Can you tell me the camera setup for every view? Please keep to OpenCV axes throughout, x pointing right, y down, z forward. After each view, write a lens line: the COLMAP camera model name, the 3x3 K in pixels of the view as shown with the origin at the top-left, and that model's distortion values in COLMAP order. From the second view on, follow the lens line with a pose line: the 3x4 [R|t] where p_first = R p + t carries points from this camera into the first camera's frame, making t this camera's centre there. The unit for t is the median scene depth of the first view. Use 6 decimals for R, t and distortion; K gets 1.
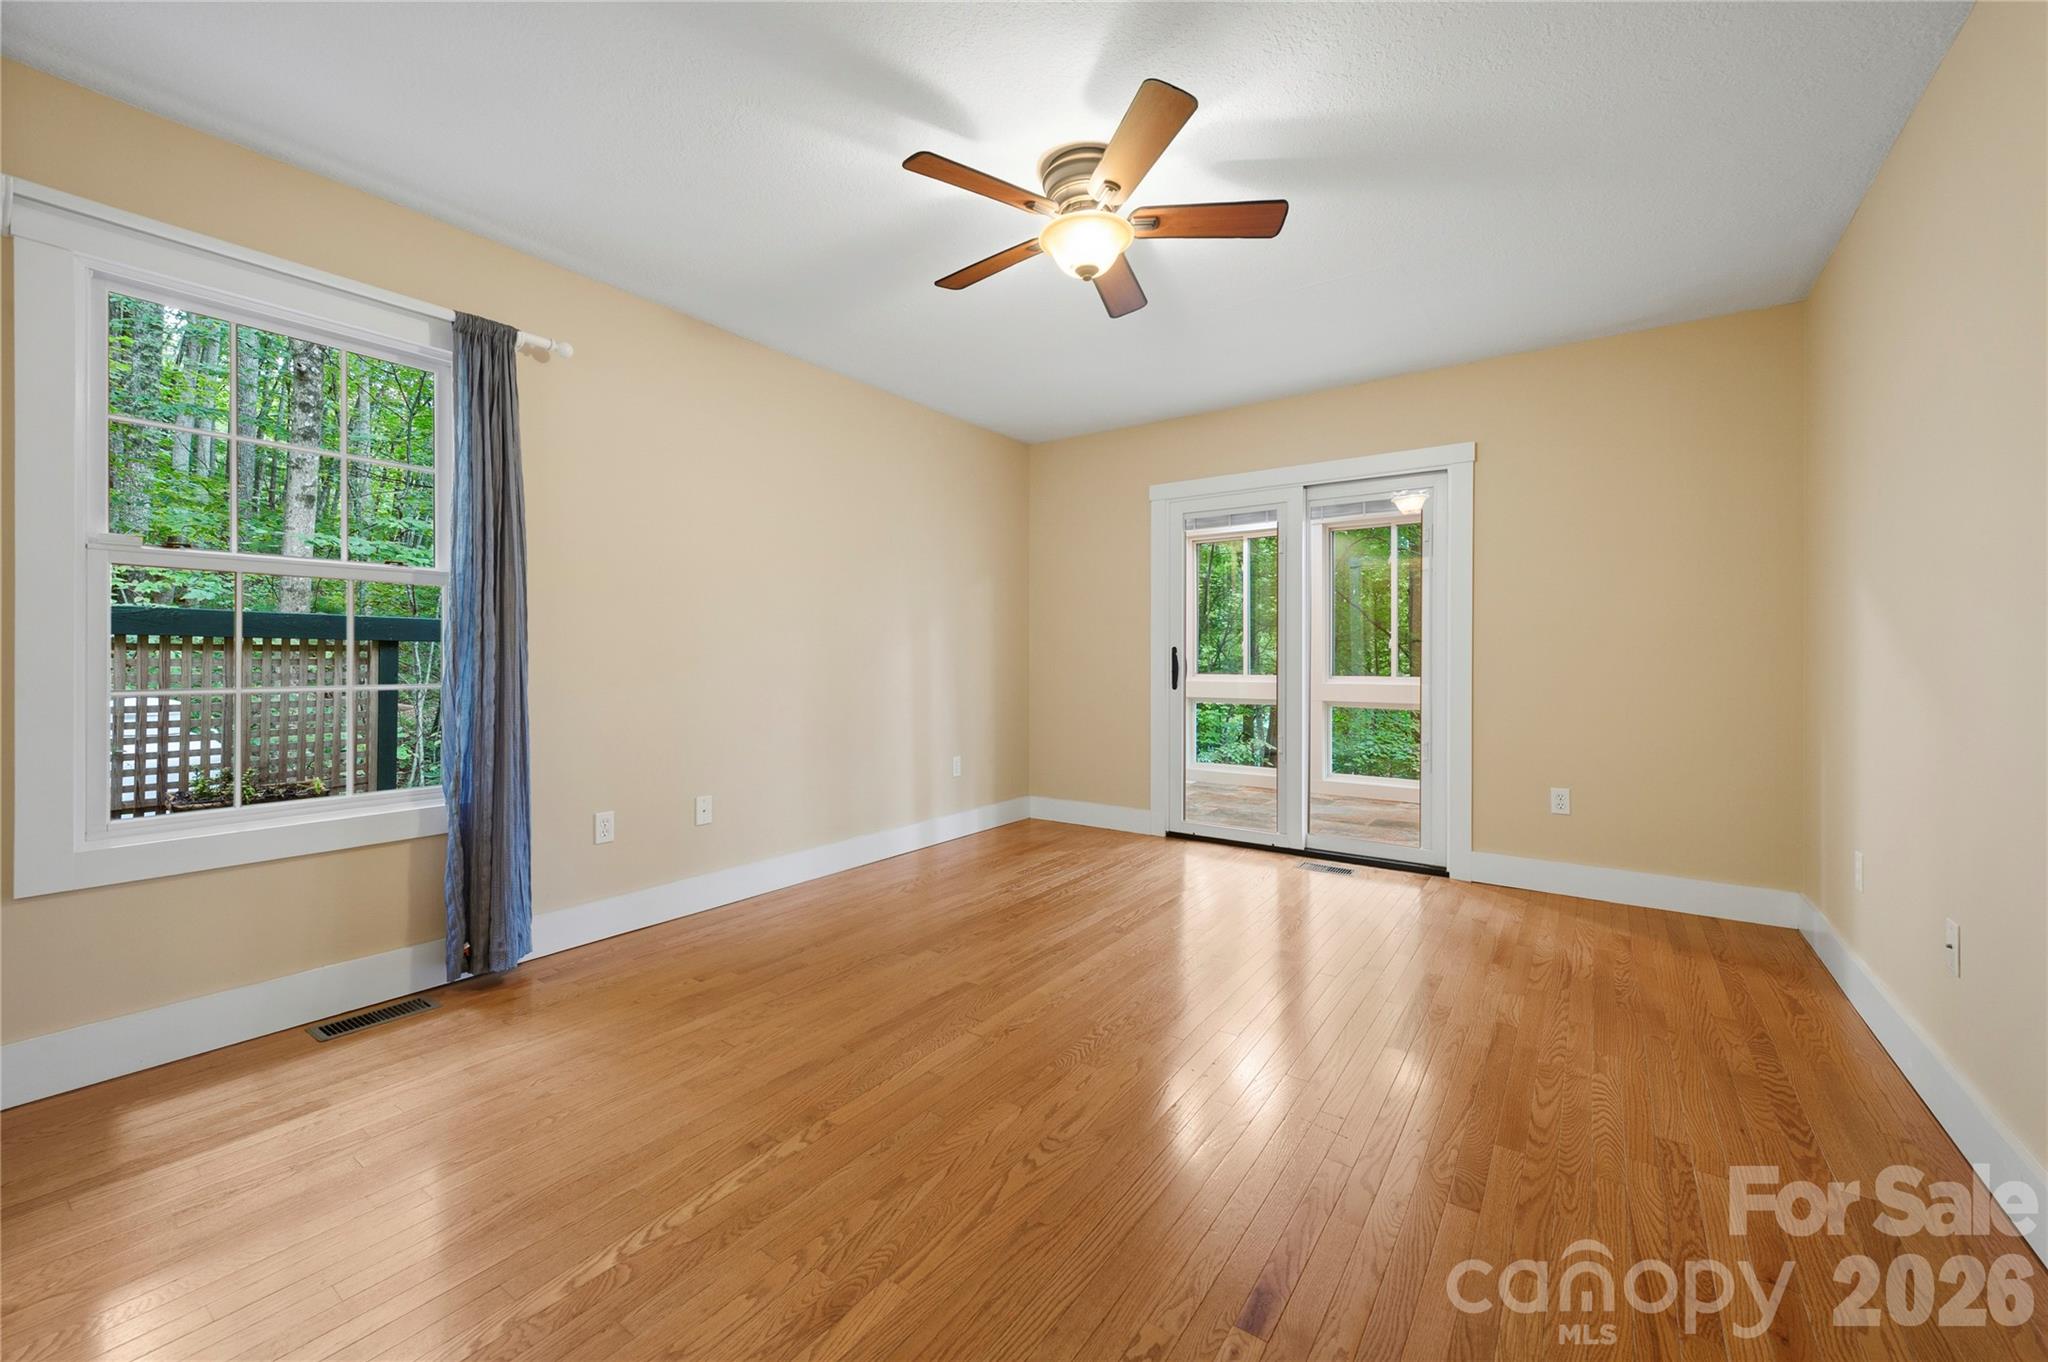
lens RADIAL K [[812.7, 0, 1016.7], [0, 812.7, 661.5], [0, 0, 1]] dist [0.001829, 0.000163]
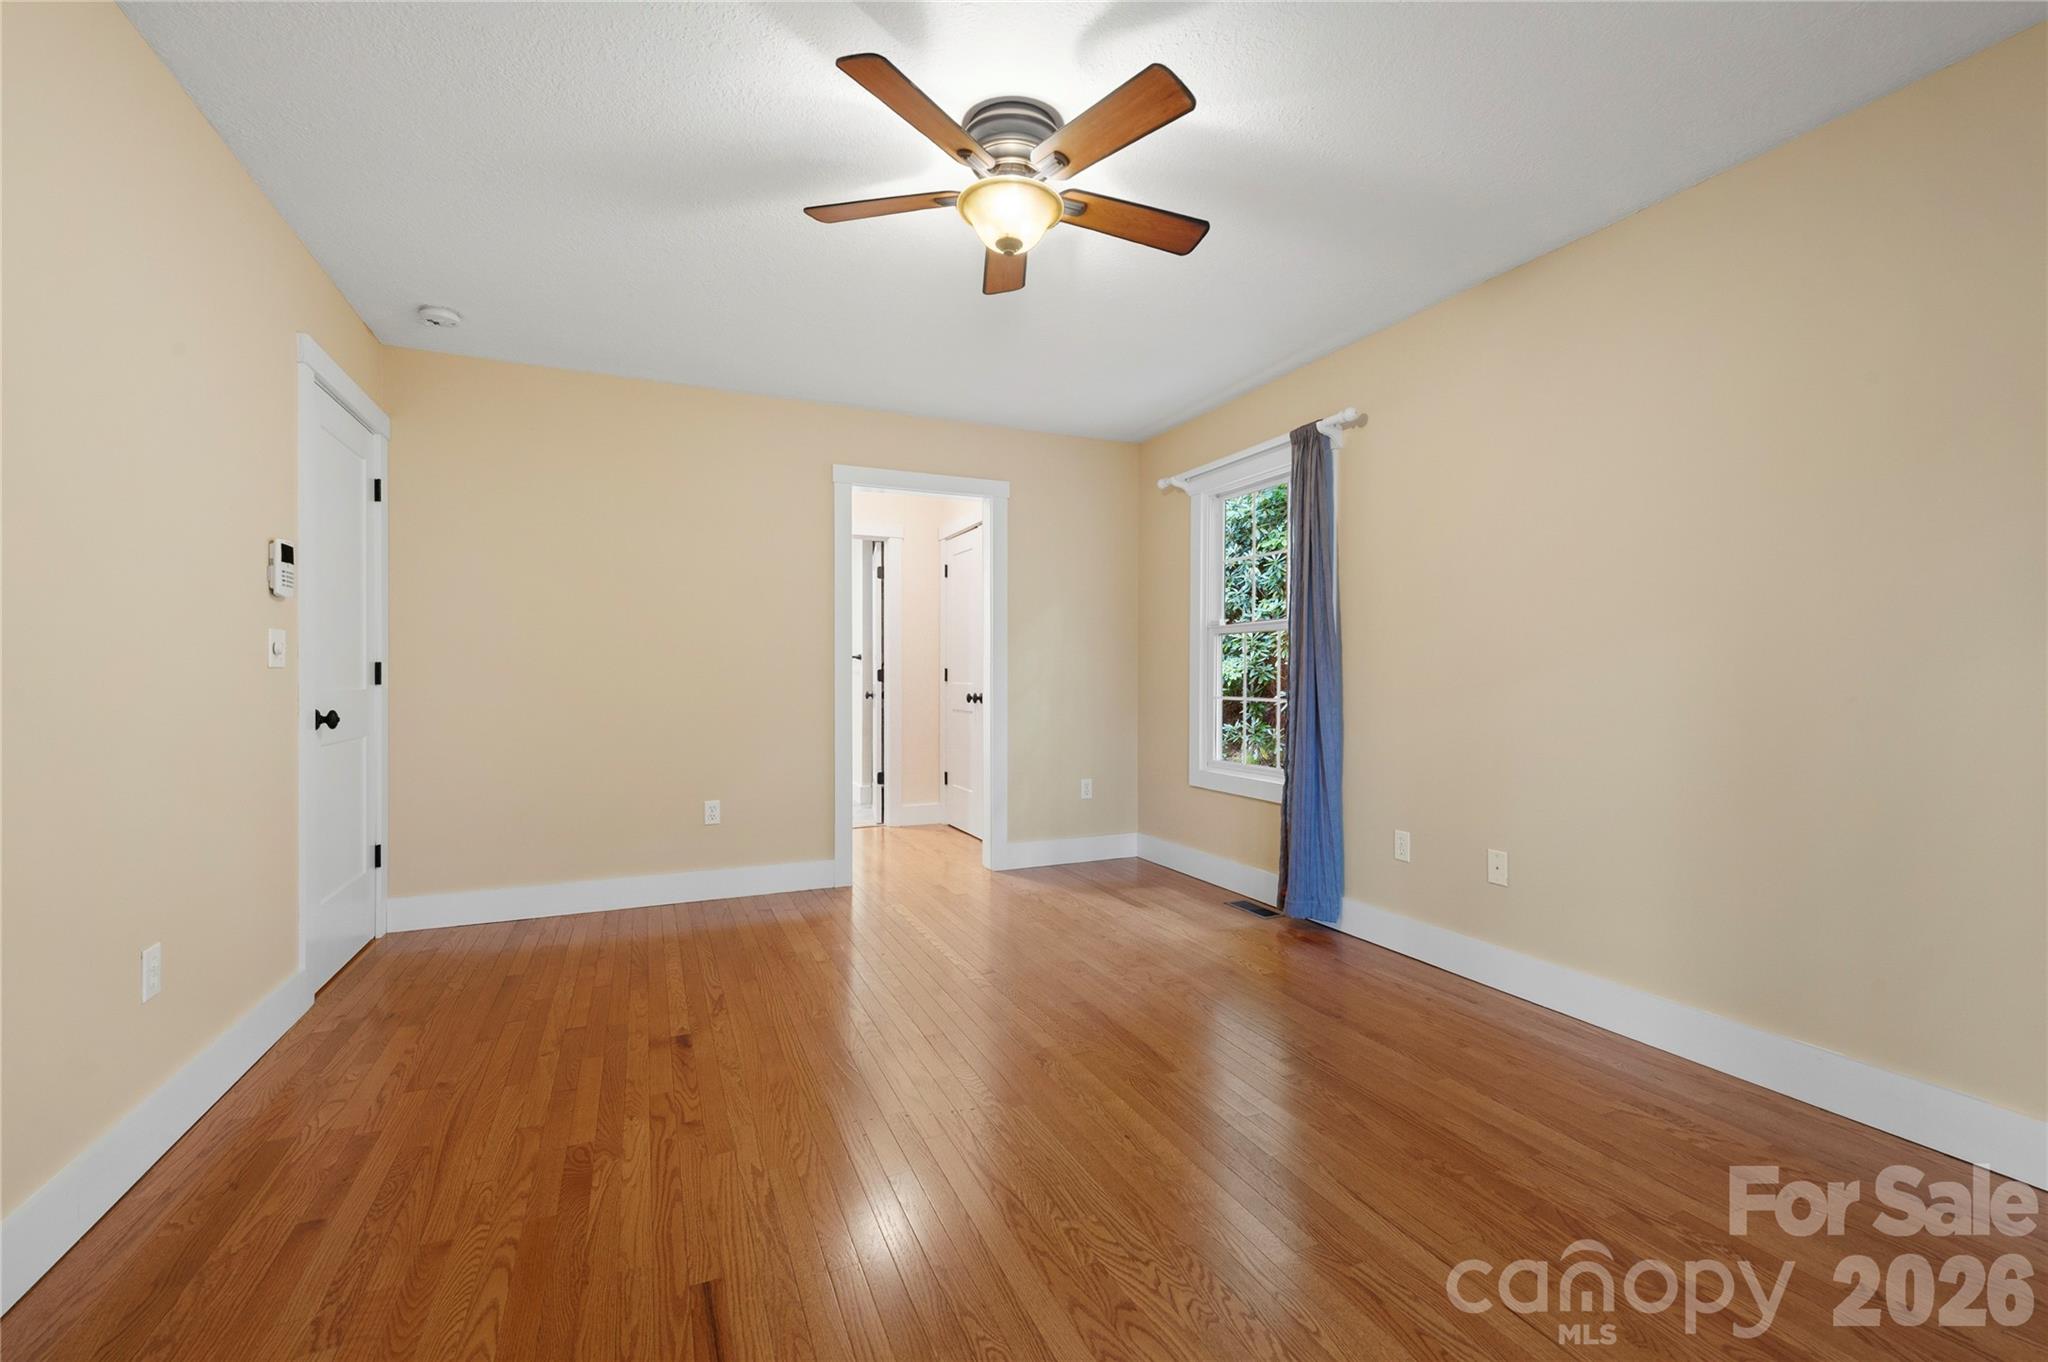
lens RADIAL K [[856.9, 0, 1017.5], [0, 856.9, 652.9], [0, 0, 1]] dist [0.000540, -0.000142]
pose [[-0.520139, -0.025042, -0.853715, 0.749012], [-0.006815, 0.999660, -0.025171, -0.009710], [0.854055, -0.007274, -0.520132, 1.264540]]
